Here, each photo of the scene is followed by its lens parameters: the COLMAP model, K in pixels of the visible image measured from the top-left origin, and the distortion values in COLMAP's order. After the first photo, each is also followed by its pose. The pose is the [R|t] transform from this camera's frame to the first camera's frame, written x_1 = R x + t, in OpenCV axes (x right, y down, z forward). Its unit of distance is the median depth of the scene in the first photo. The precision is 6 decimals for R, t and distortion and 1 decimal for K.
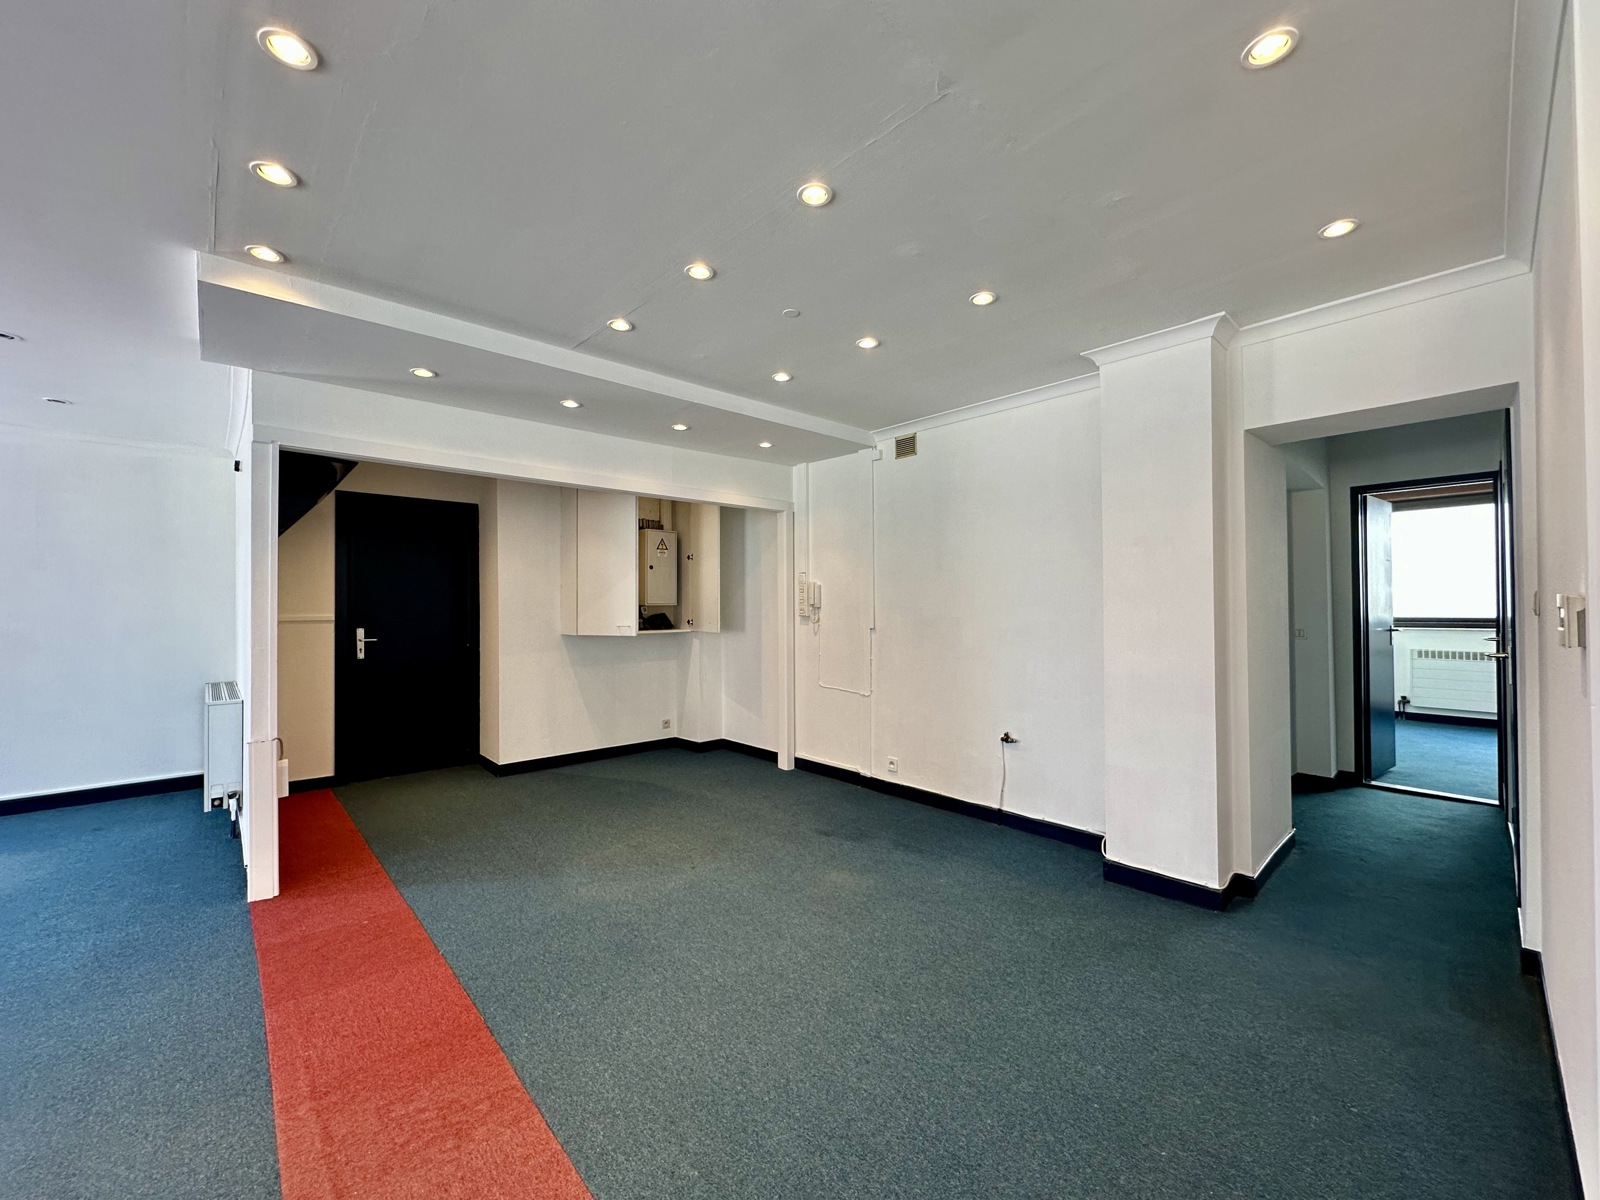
lens RADIAL K [[640.3, 0, 799.0], [0, 640.3, 598.4], [0, 0, 1]] dist [-0.002985, -0.000041]
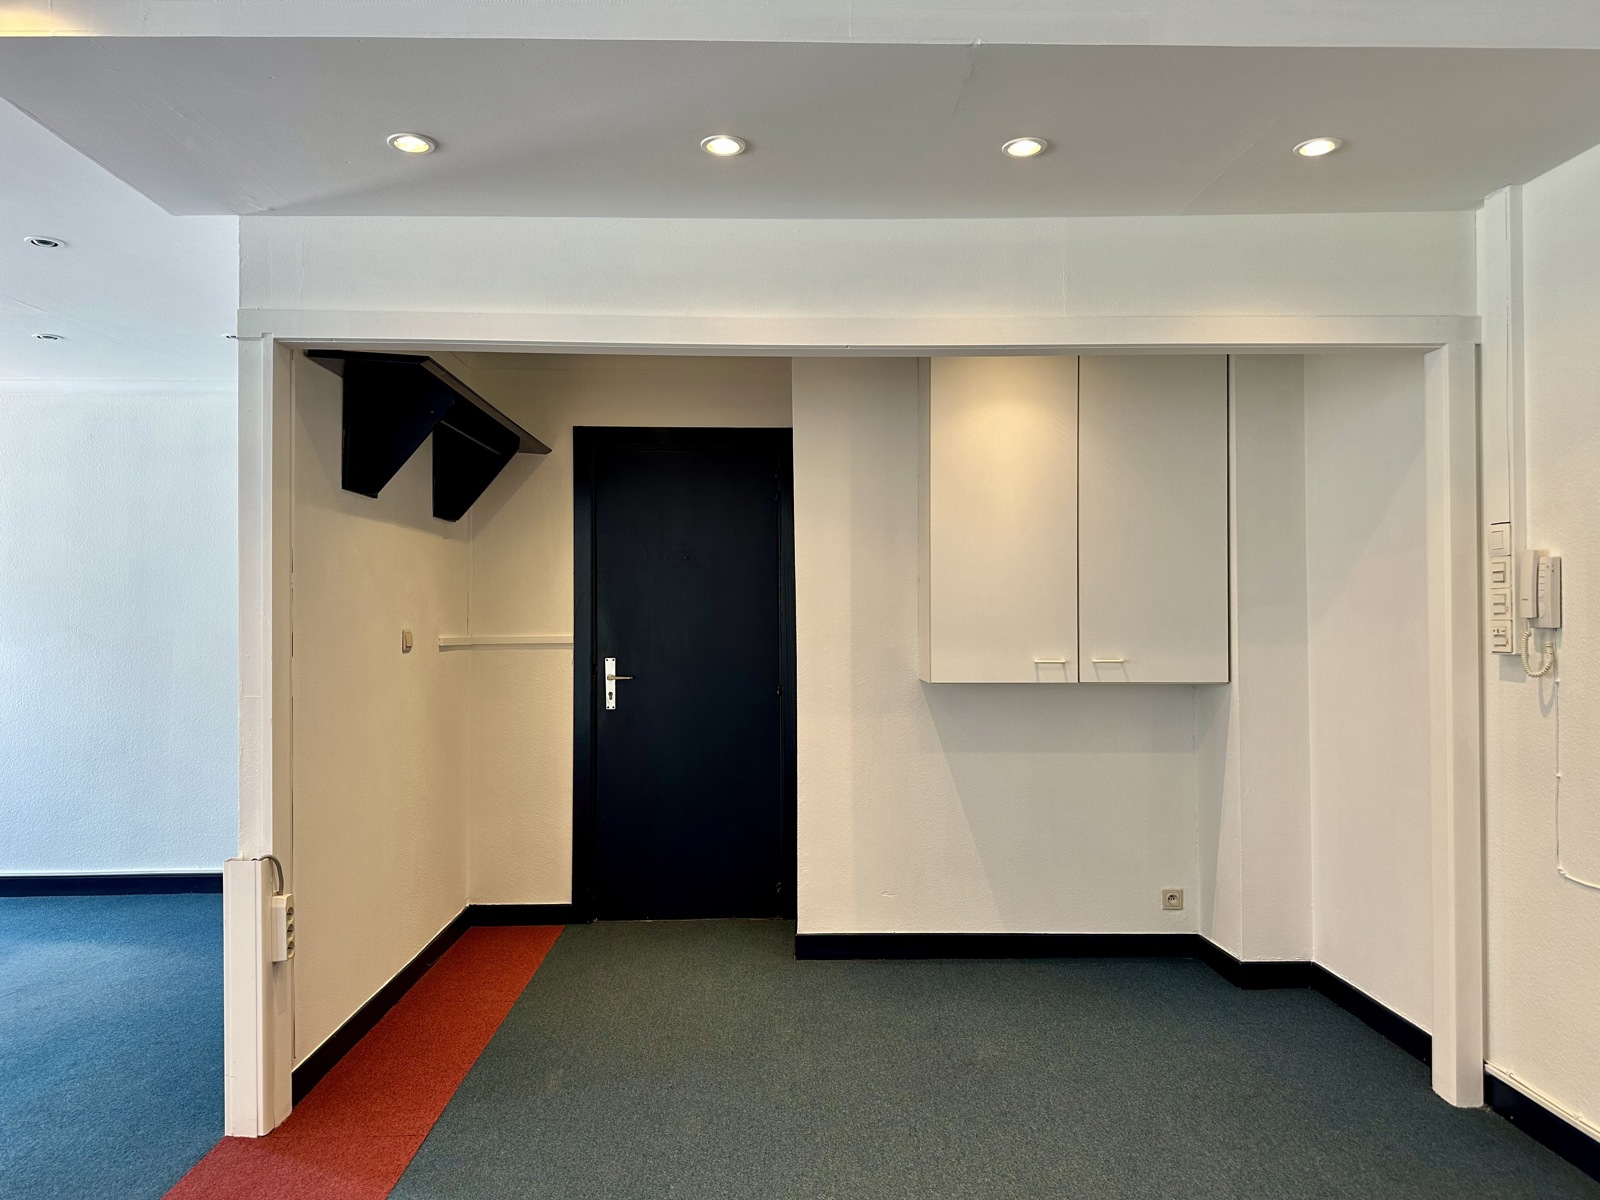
lens RADIAL K [[1125.4, 0, 800.0], [0, 1125.4, 600.0], [0, 0, 1]] dist [0.004860, -0.002697]
pose [[0.752006, -0.008719, -0.659098, 0.124078], [0.007966, 0.999960, -0.004139, -0.000344], [0.659108, -0.002138, 0.752045, 0.347922]]
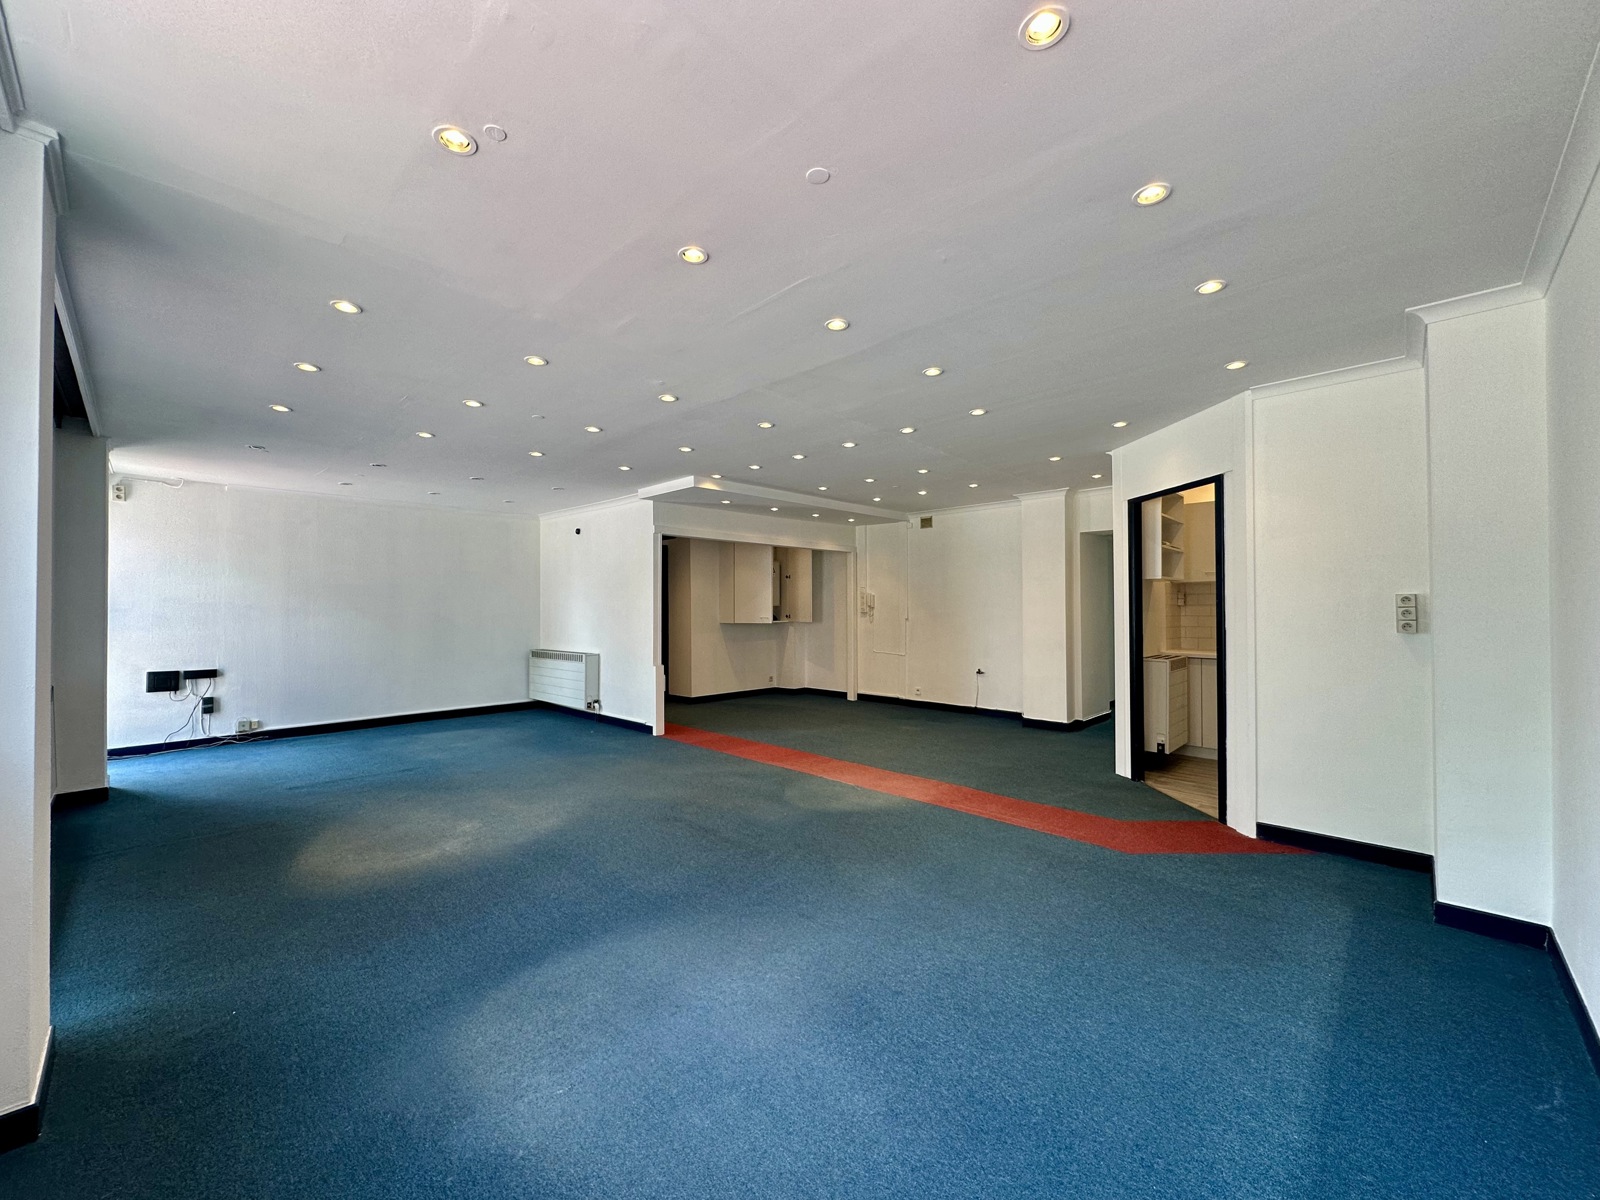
lens RADIAL K [[641.8, 0, 796.5], [0, 641.8, 599.7], [0, 0, 1]] dist [0.000920, -0.000033]
pose [[0.998207, 0.003318, 0.059759, -0.301086], [-0.003352, 0.999994, 0.000460, -0.007736], [-0.059757, -0.000660, 0.998213, -0.798843]]
